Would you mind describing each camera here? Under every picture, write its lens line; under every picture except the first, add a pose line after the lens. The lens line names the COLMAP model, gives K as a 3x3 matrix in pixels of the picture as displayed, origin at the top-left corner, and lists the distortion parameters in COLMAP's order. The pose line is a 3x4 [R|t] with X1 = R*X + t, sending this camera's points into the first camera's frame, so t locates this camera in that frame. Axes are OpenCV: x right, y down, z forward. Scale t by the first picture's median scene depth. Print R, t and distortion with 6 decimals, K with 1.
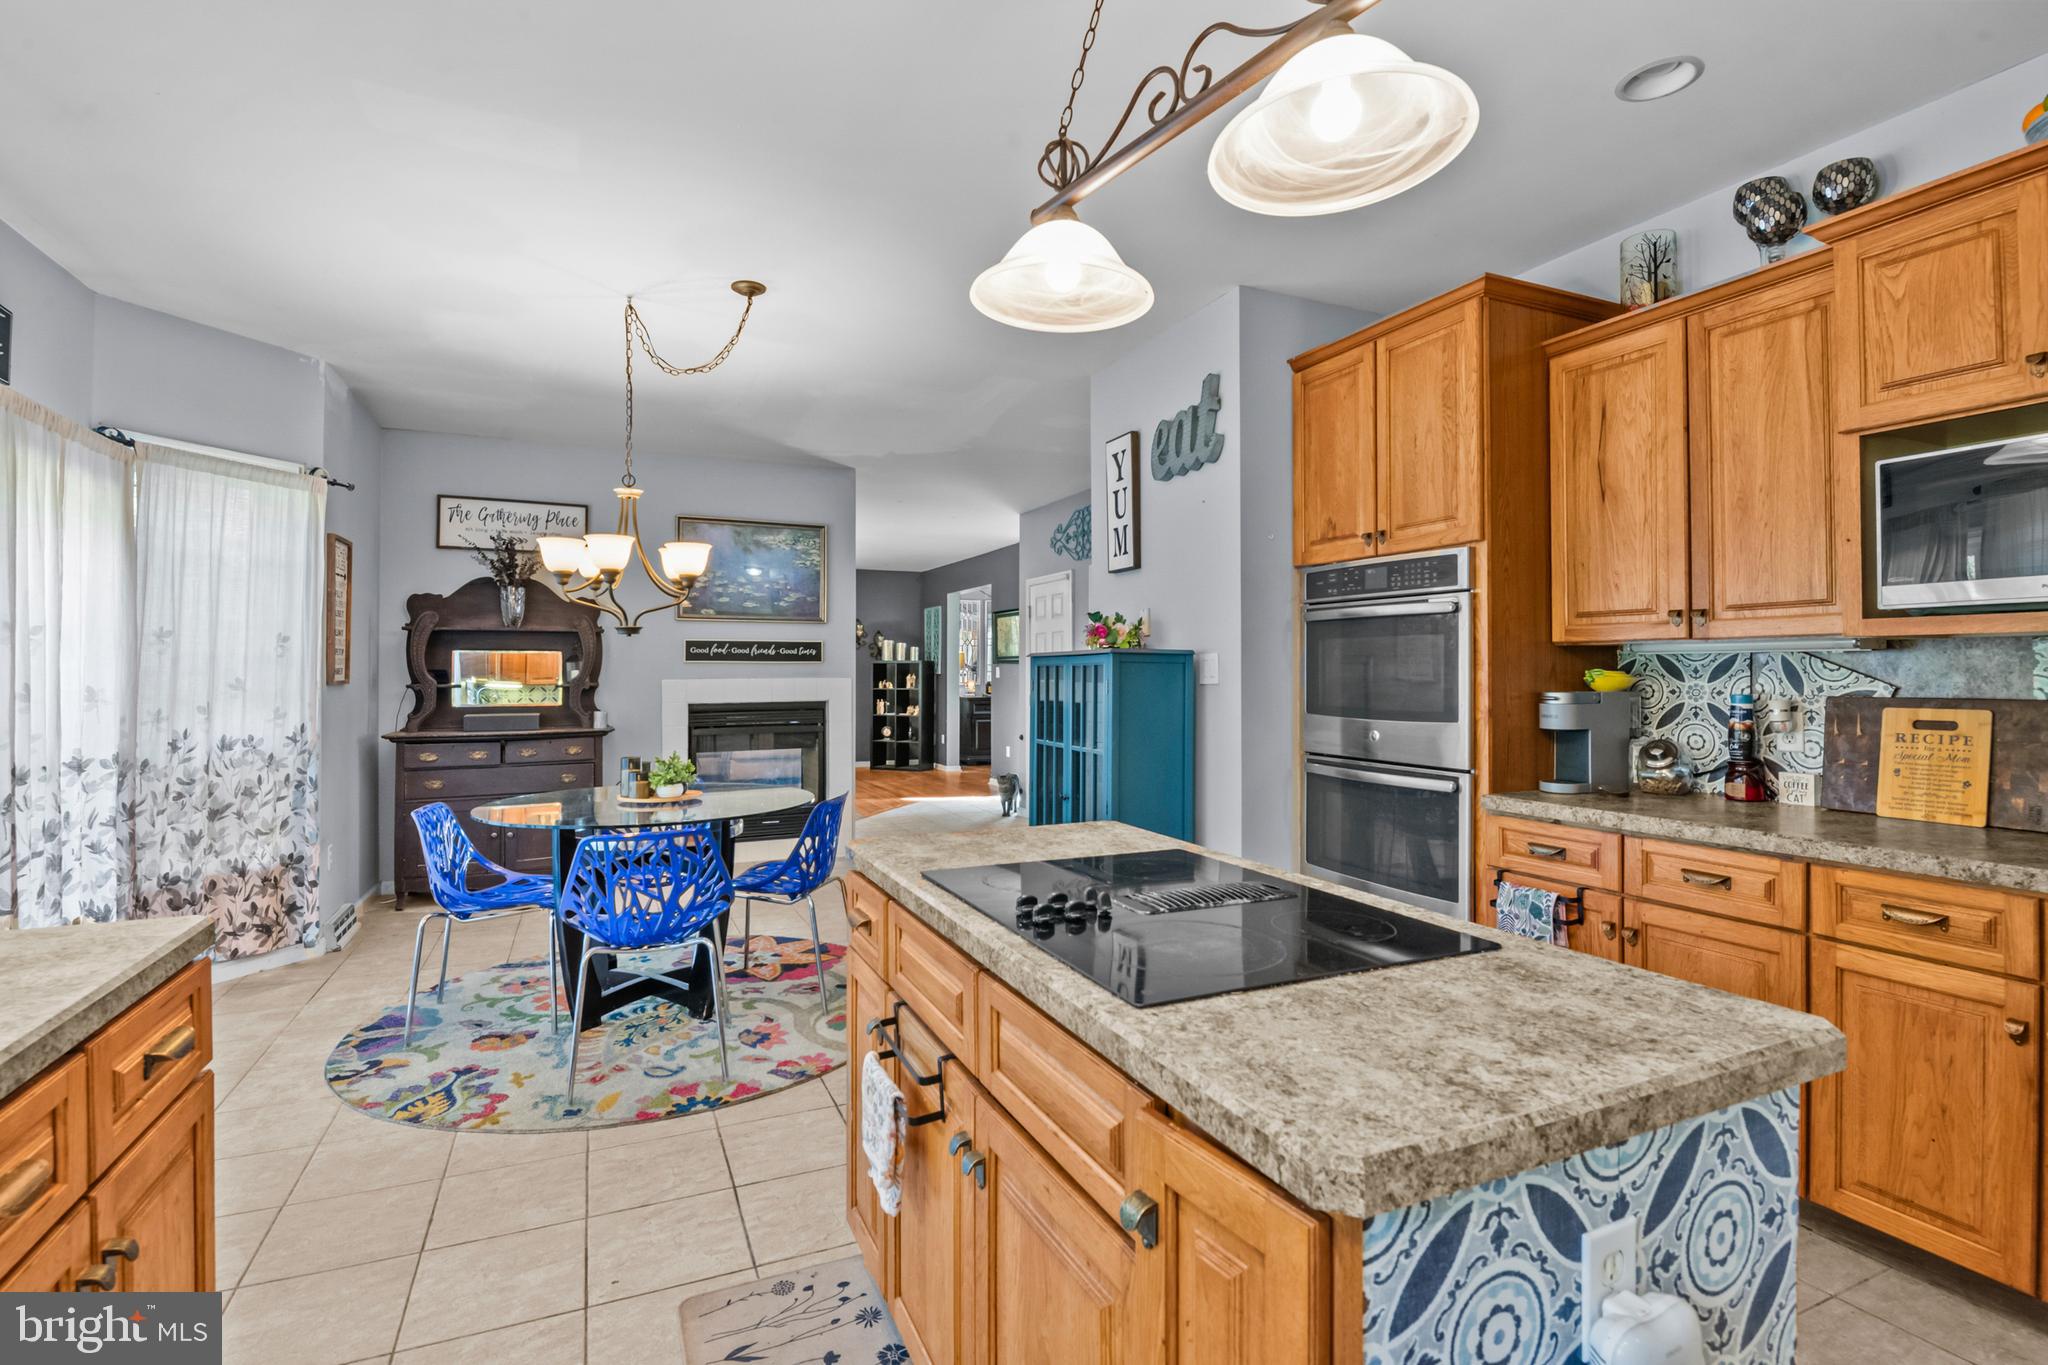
lens RADIAL K [[912.8, 0, 1025.7], [0, 912.8, 665.1], [0, 0, 1]] dist [0.035262, 0.000364]
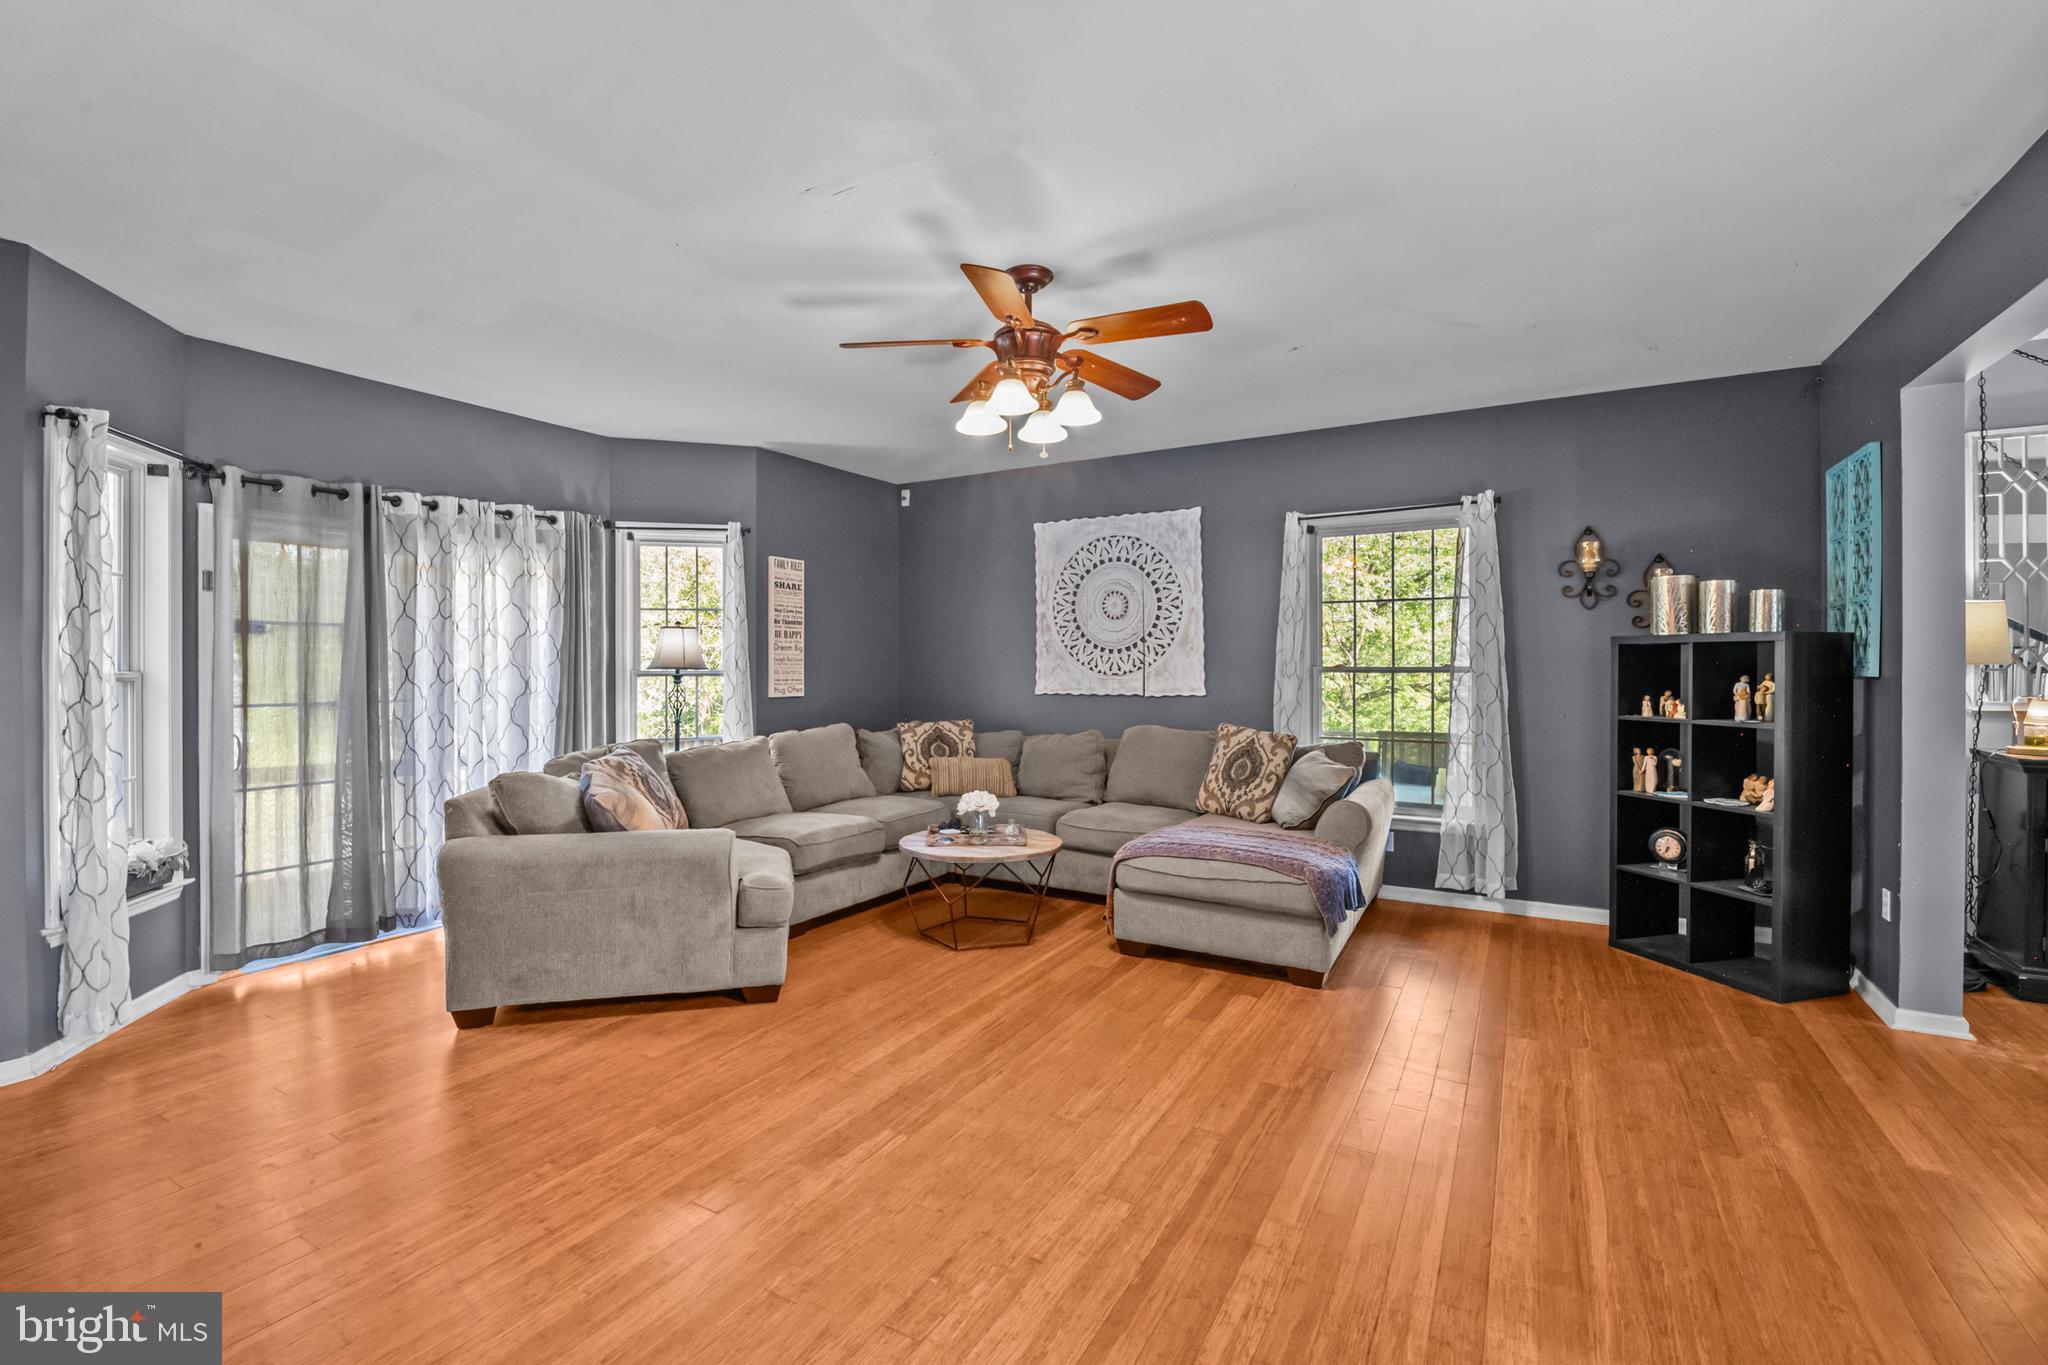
lens RADIAL K [[887.6, 0, 1045.0], [0, 887.6, 678.3], [0, 0, 1]] dist [-0.001283, -0.000291]
pose [[0.593468, 0.001850, -0.804855, -0.024716], [0.006919, 0.999949, 0.007400, 0.006833], [0.804828, -0.009961, 0.593425, 0.621647]]
